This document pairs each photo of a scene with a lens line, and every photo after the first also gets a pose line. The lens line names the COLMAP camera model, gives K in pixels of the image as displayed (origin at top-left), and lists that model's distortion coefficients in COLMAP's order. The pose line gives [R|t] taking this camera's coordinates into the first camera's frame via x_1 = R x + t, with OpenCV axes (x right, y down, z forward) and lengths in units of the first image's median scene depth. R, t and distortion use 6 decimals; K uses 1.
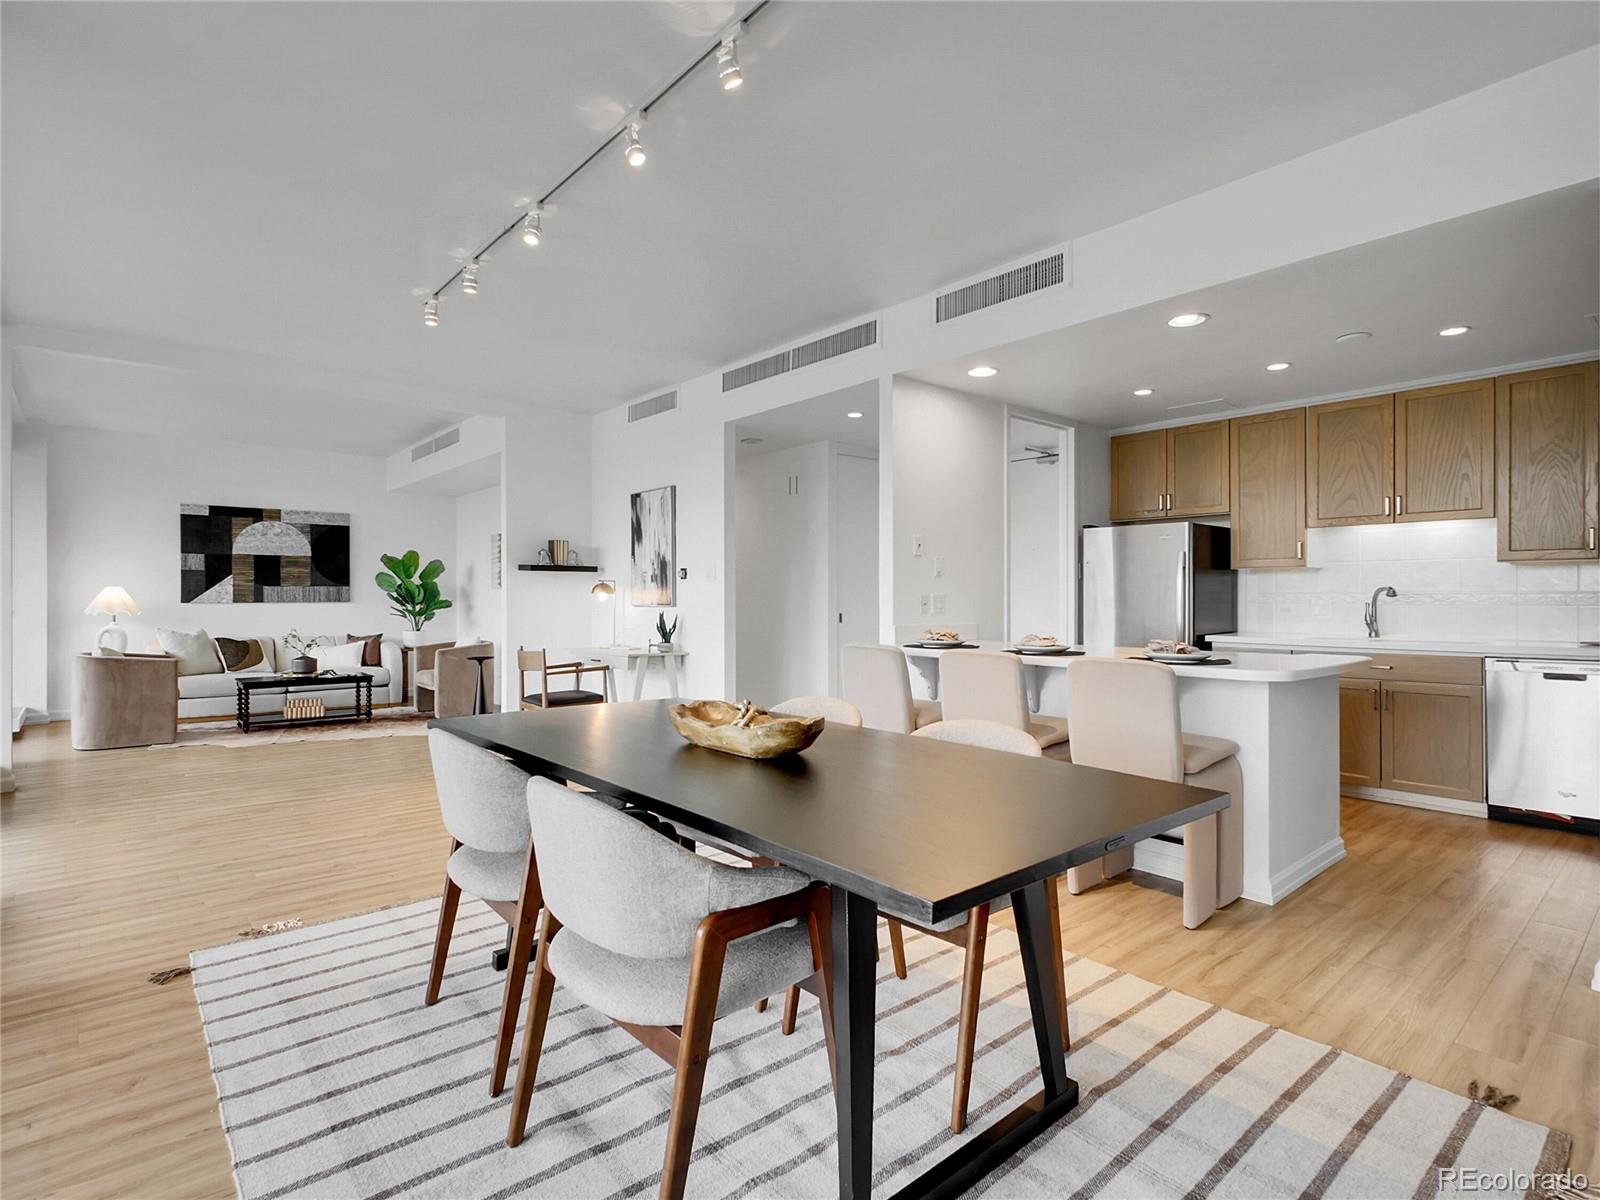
lens RADIAL K [[798.3, 0, 829.4], [0, 798.3, 595.4], [0, 0, 1]] dist [0.001060, 0.001126]
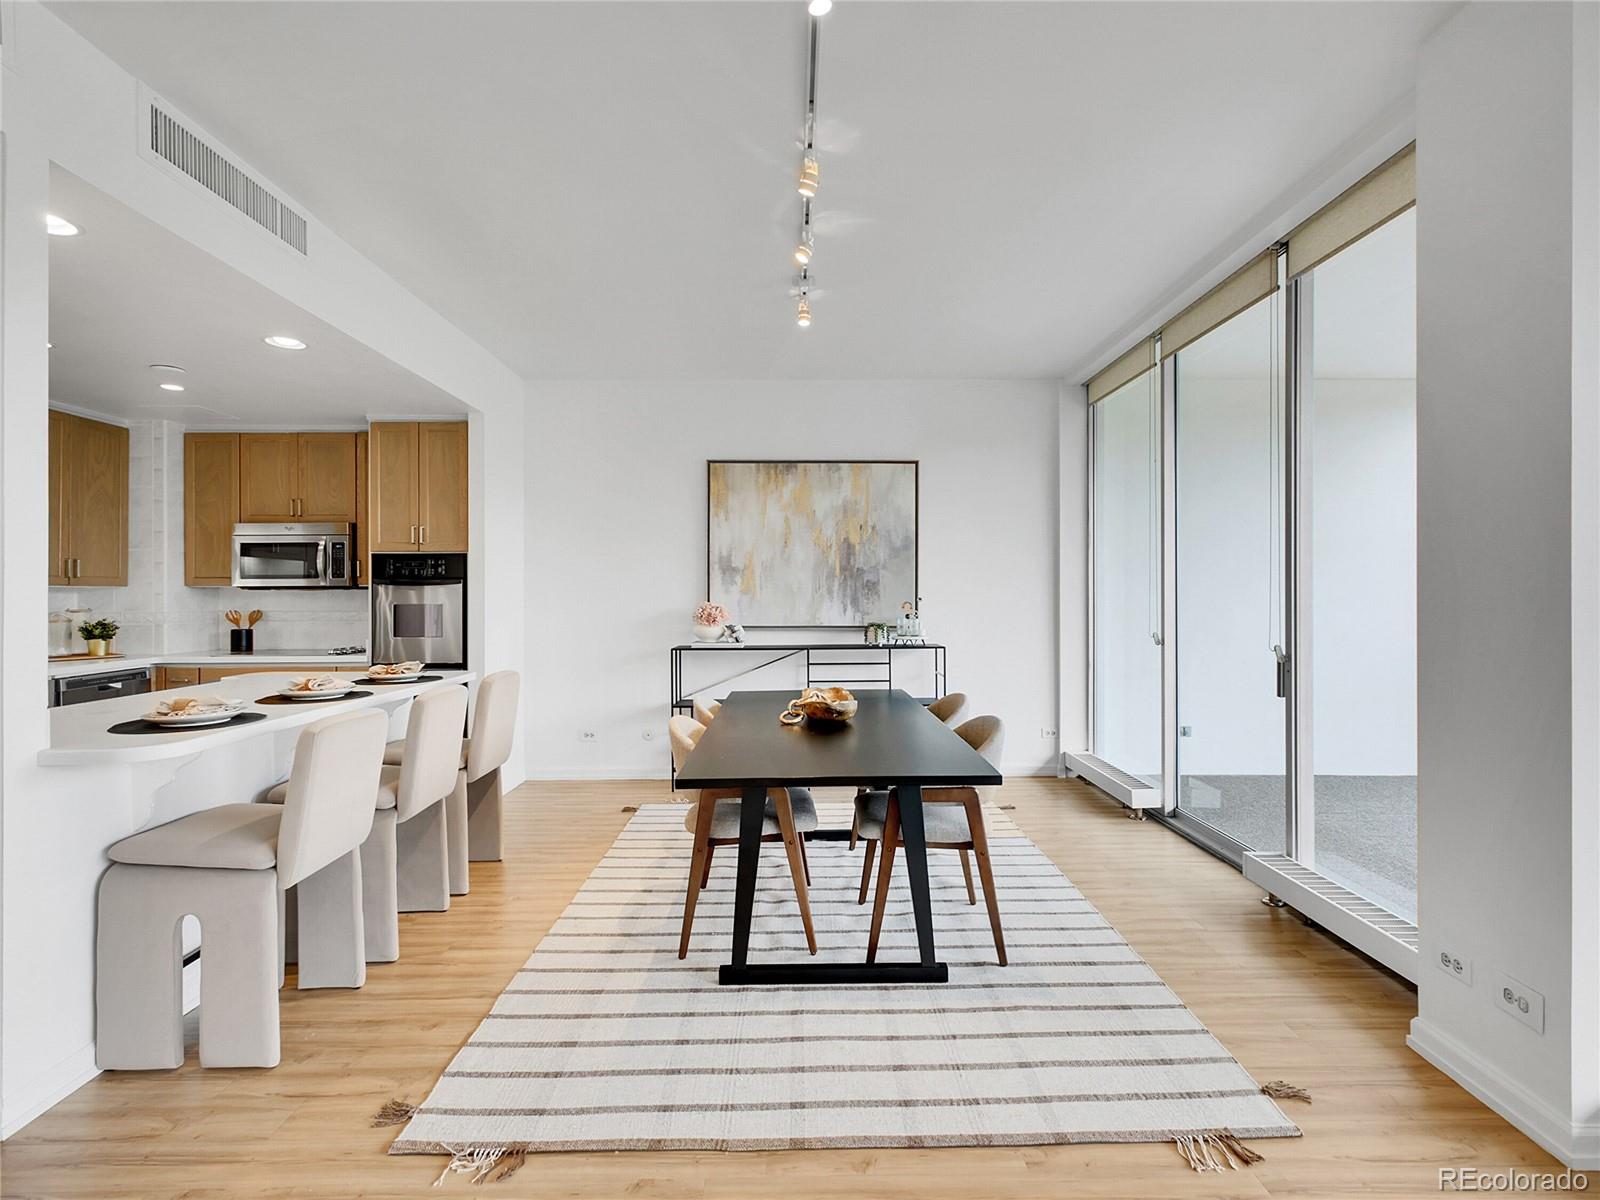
lens RADIAL K [[798.3, 0, 807.8], [0, 798.3, 592.2], [0, 0, 1]] dist [0.001060, 0.001126]
pose [[-0.745001, 0.006499, 0.667032, -0.309515], [0.004641, 0.999979, -0.004560, -0.013706], [-0.667047, -0.000302, -0.745016, 0.597354]]
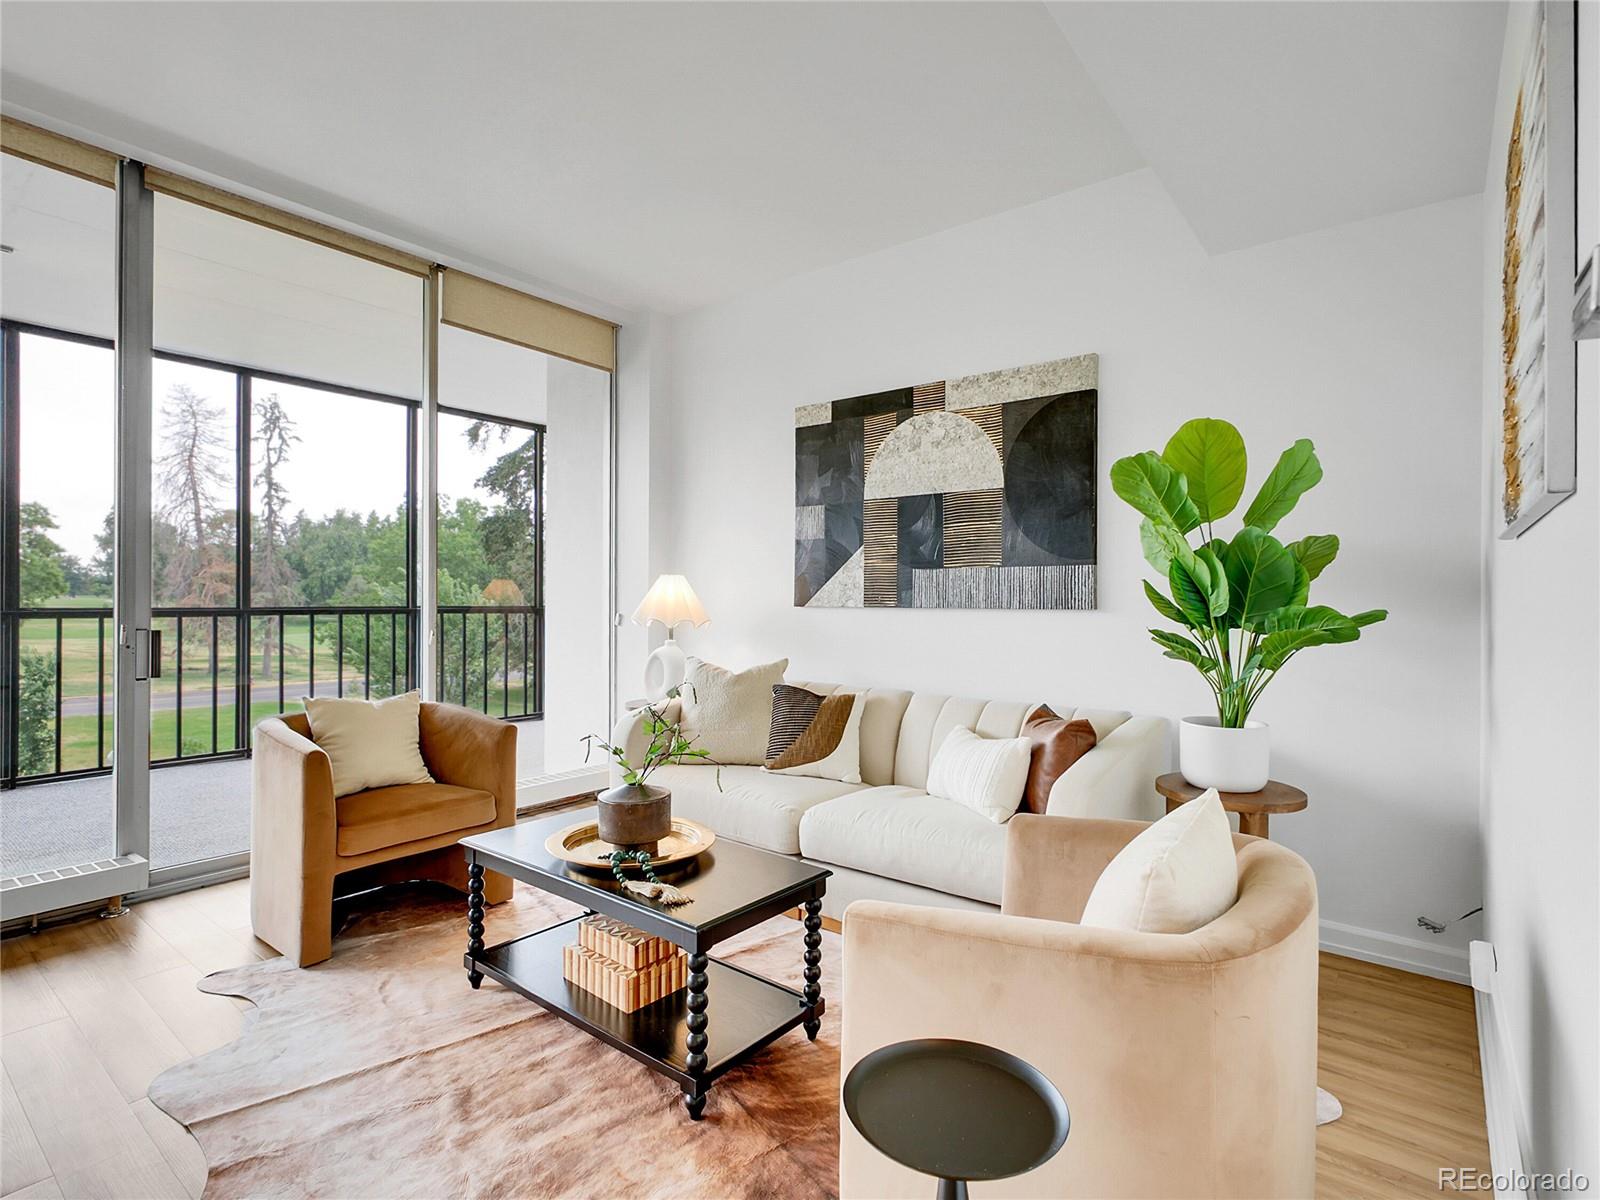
lens RADIAL K [[798.3, 0, 816.4], [0, 798.3, 609.8], [0, 0, 1]] dist [0.001060, 0.001126]
pose [[0.152971, 0.016505, -0.988093, -0.322385], [-0.004753, 0.999861, 0.015966, 0.003715], [0.988219, 0.002254, 0.153028, 0.957988]]
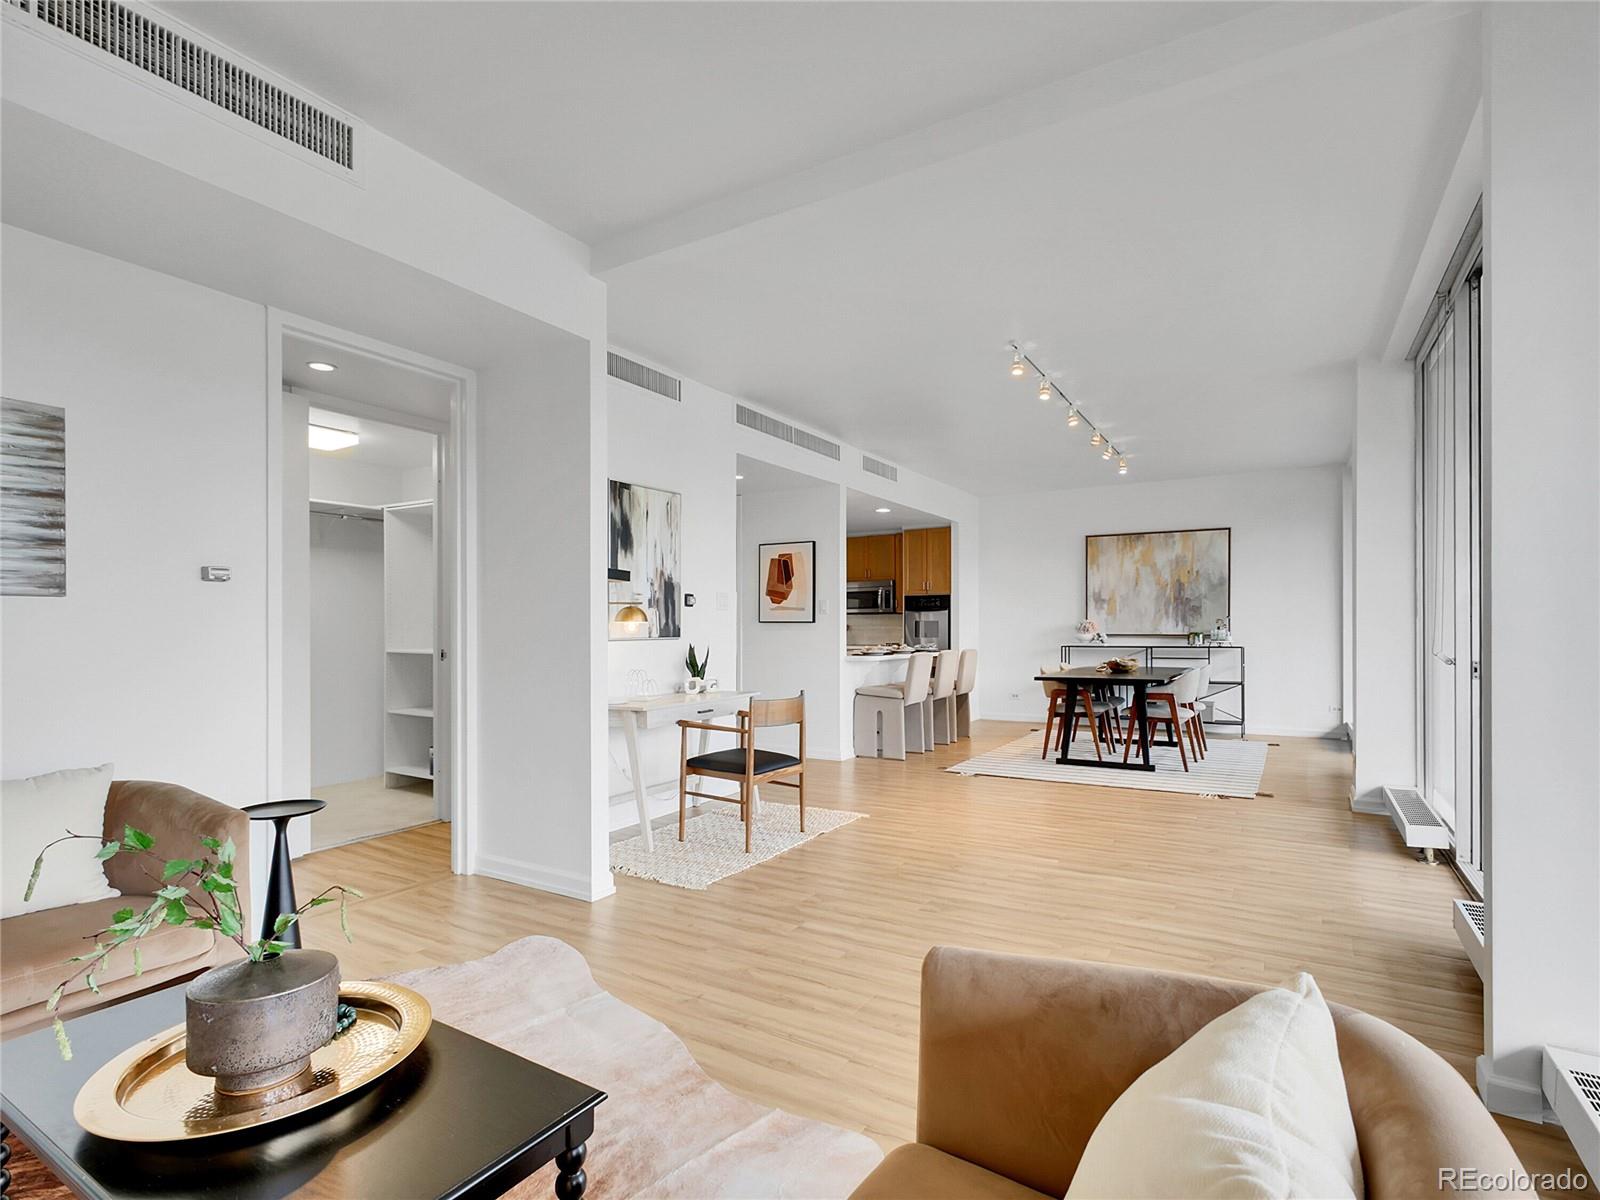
lens RADIAL K [[798.3, 0, 767.9], [0, 798.3, 624.5], [0, 0, 1]] dist [0.001060, 0.001126]
pose [[-0.241314, 0.005282, 0.970433, -0.808438], [0.001986, 0.999986, -0.004949, 0.003005], [-0.970445, 0.000733, -0.241321, 0.874704]]
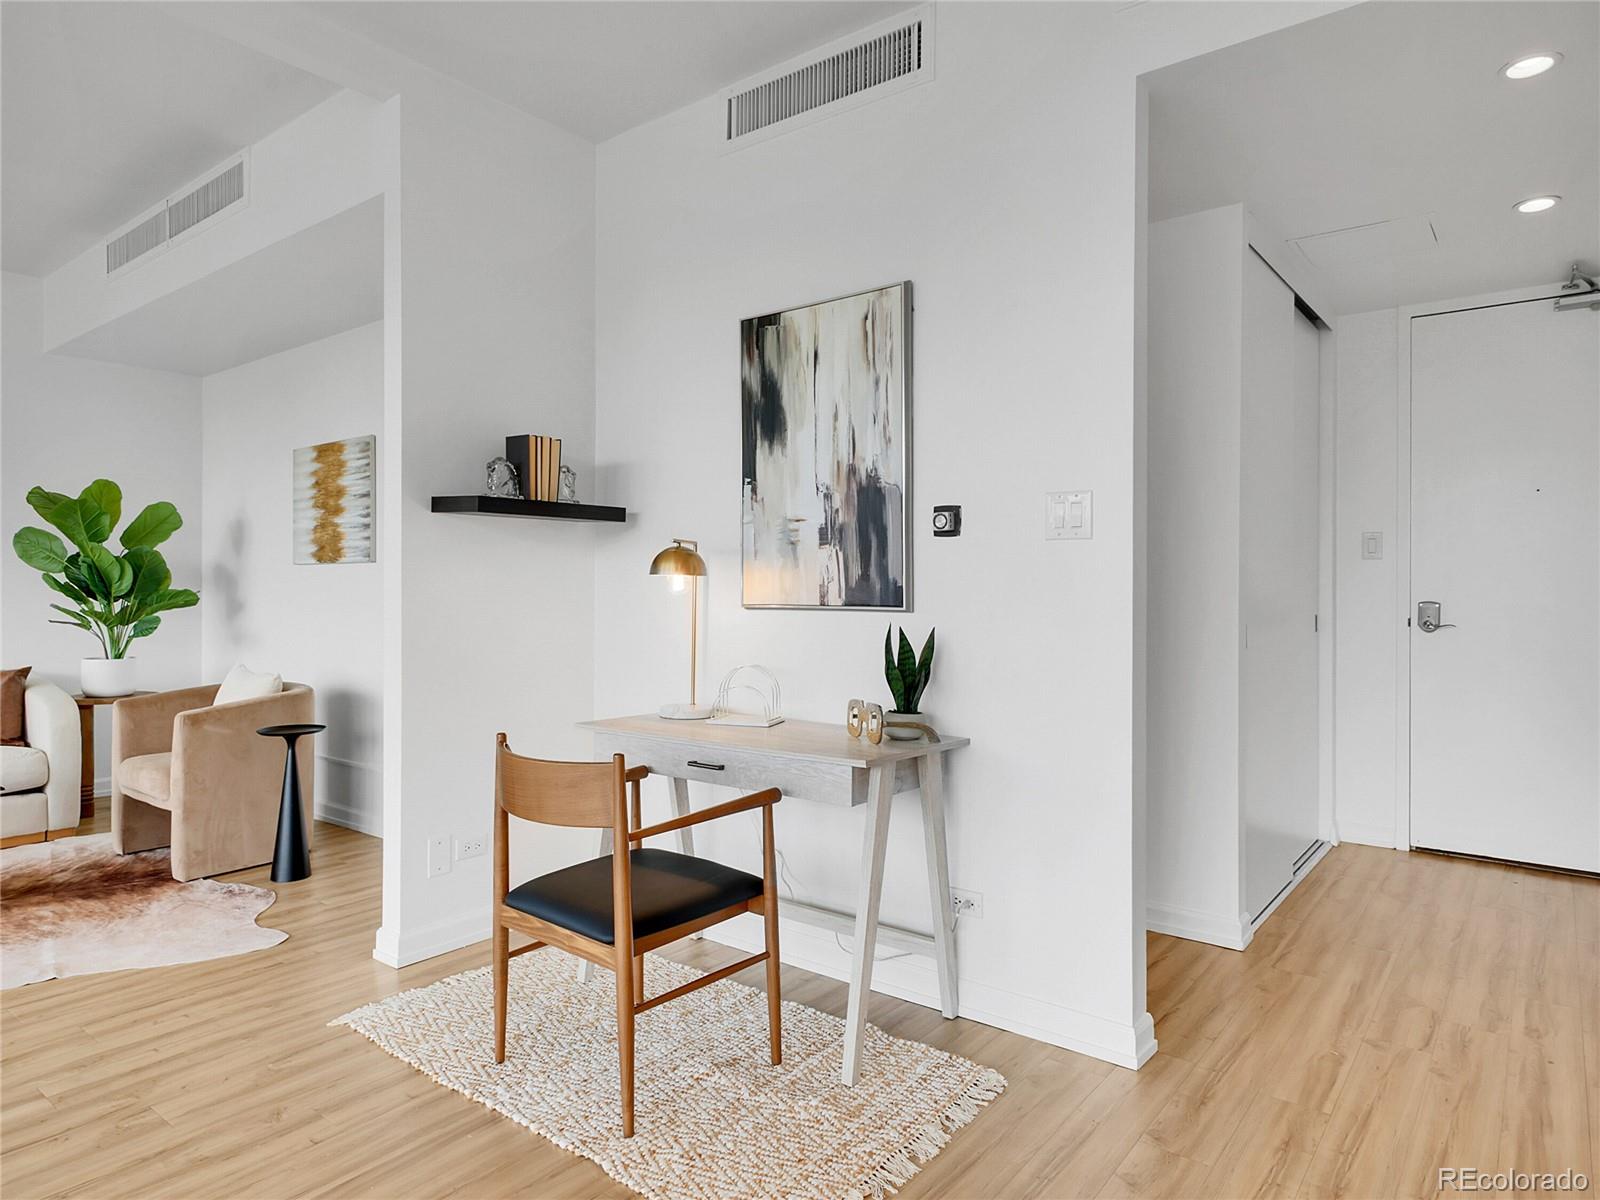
lens RADIAL K [[1008.6, 0, 825.2], [0, 1008.6, 582.2], [0, 0, 1]] dist [-0.002565, 0.006841]
pose [[0.987946, 0.002309, 0.154779, -0.240152], [-0.002111, 0.999997, -0.001445, 0.001311], [-0.154782, 0.001101, 0.987948, 0.430581]]
